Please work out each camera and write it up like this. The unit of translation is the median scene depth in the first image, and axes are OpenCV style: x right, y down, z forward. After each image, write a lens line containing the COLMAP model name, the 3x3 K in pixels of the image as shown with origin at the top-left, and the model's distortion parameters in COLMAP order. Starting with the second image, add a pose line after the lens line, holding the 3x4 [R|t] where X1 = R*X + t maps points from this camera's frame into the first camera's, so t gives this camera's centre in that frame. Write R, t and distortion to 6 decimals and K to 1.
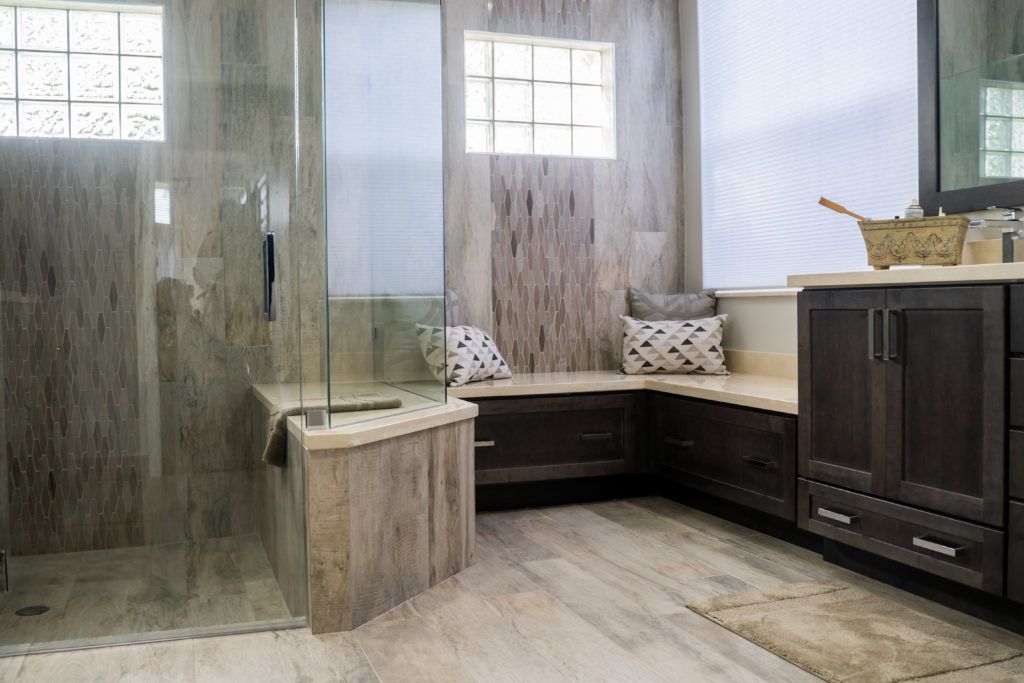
lens RADIAL K [[968.6, 0, 511.8], [0, 968.6, 329.7], [0, 0, 1]] dist [-0.127076, 0.095147]
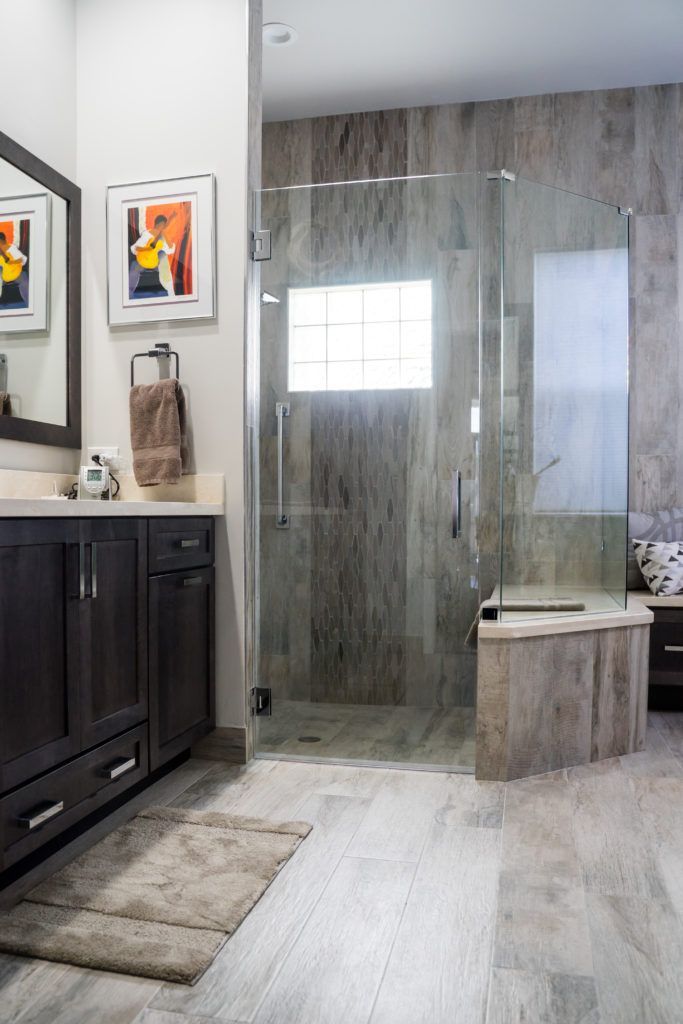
lens RADIAL K [[968.6, 0, 341.5], [0, 968.6, 512.0], [0, 0, 1]] dist [-0.127076, 0.095147]
pose [[0.843053, 0.019636, -0.537472, 0.273854], [-0.027687, 0.999593, -0.006909, -0.025760], [0.537118, 0.020705, 0.843253, -0.171309]]
